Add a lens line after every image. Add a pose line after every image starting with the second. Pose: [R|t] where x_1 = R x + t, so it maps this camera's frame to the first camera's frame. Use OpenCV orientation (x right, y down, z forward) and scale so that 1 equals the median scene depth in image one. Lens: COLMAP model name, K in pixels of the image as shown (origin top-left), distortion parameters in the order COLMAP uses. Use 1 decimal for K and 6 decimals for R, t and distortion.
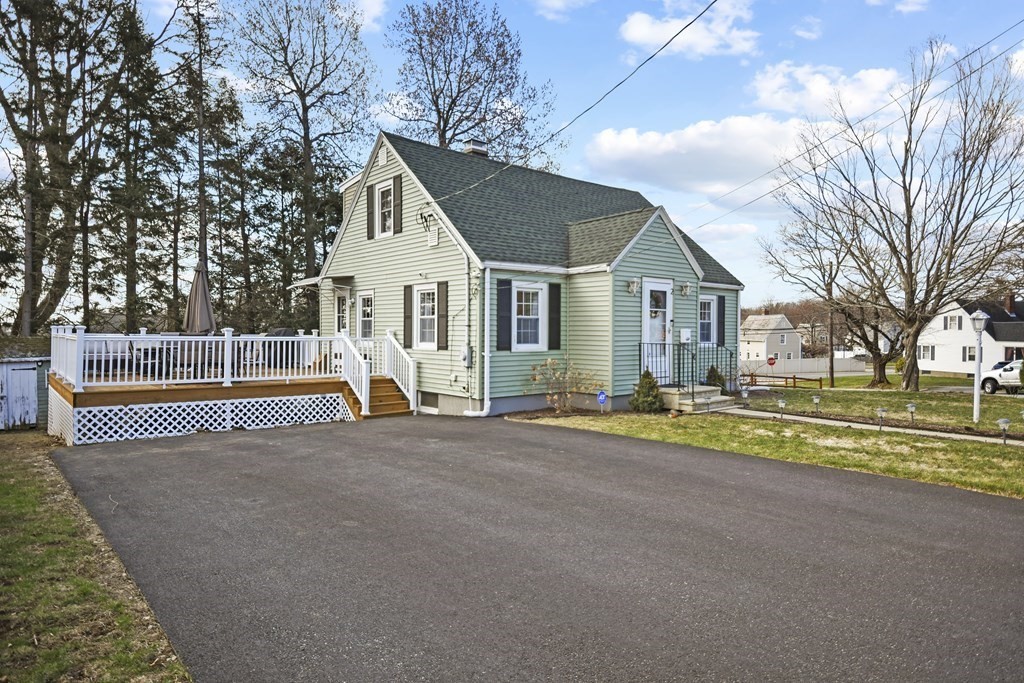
lens RADIAL K [[591.4, 0, 514.0], [0, 591.4, 332.4], [0, 0, 1]] dist [0.003002, 0.003676]
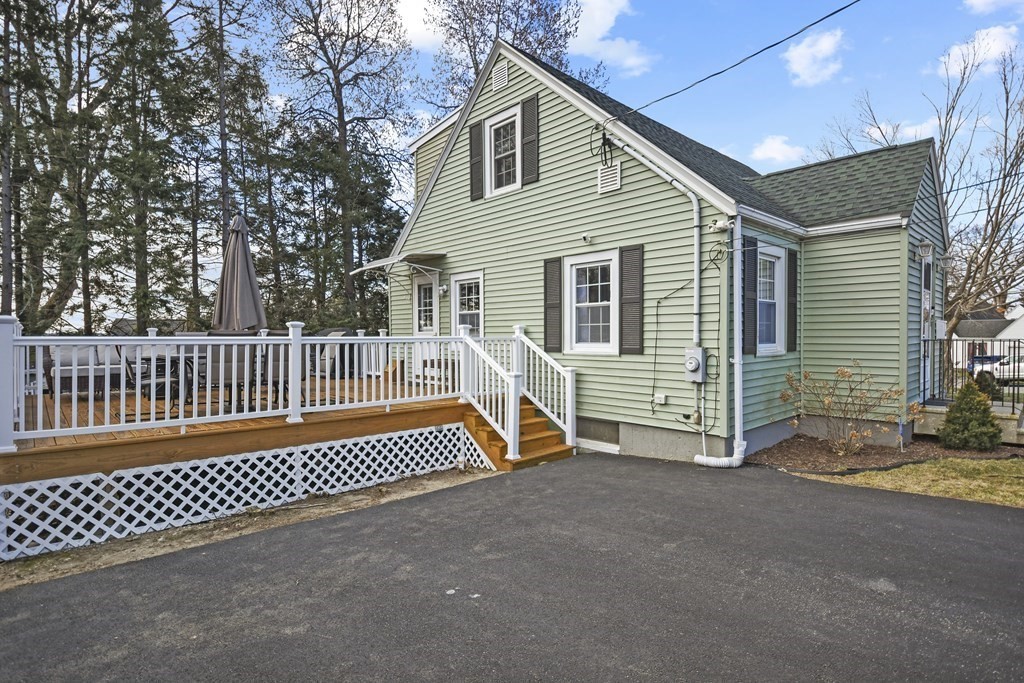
lens RADIAL K [[499.8, 0, 513.1], [0, 499.8, 345.4], [0, 0, 1]] dist [-0.004173, -0.007137]
pose [[0.998704, -0.012176, 0.049409, -0.269504], [0.011249, 0.999756, 0.018999, 0.008245], [-0.049628, -0.018418, 0.998598, 0.461343]]
